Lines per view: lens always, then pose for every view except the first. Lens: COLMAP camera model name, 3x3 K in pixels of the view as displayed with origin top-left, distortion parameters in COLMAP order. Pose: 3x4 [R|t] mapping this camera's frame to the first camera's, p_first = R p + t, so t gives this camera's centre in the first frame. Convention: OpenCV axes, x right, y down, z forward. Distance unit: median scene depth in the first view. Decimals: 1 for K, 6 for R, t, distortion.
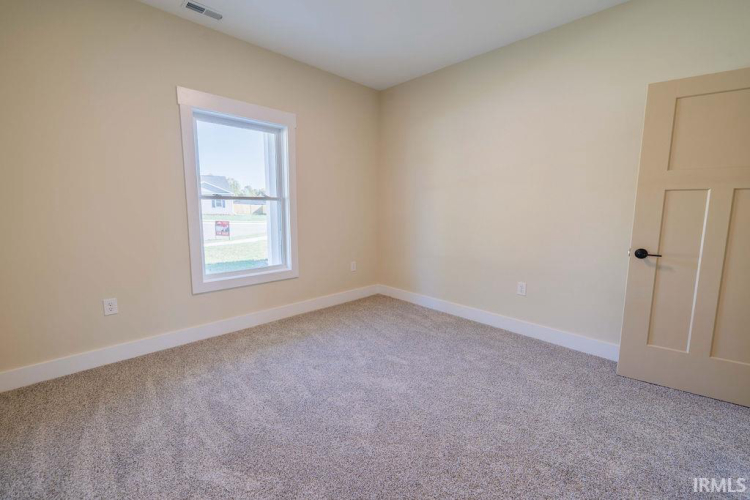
lens RADIAL K [[313.7, 0, 374.9], [0, 313.7, 246.4], [0, 0, 1]] dist [0.000350, 0.000264]
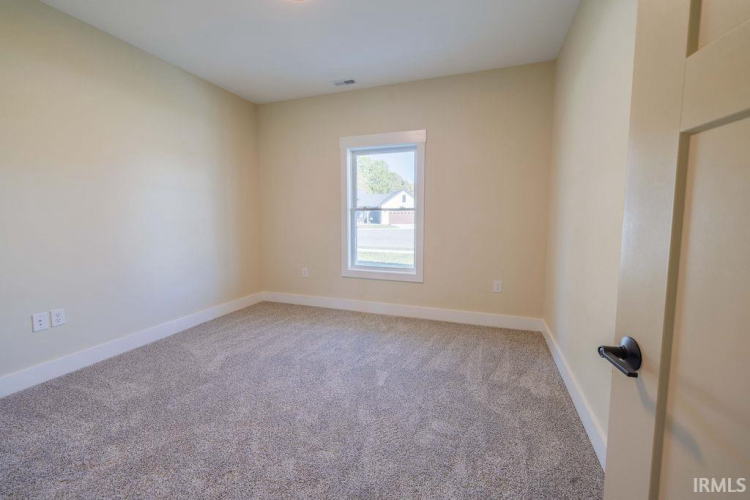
lens RADIAL K [[313.7, 0, 374.9], [0, 313.7, 246.4], [0, 0, 1]] dist [0.000350, 0.000264]
pose [[0.427402, 0.075458, -0.900907, 0.774279], [-0.105530, 0.993862, 0.033179, -0.050294], [0.897881, 0.080891, 0.432742, 0.487590]]
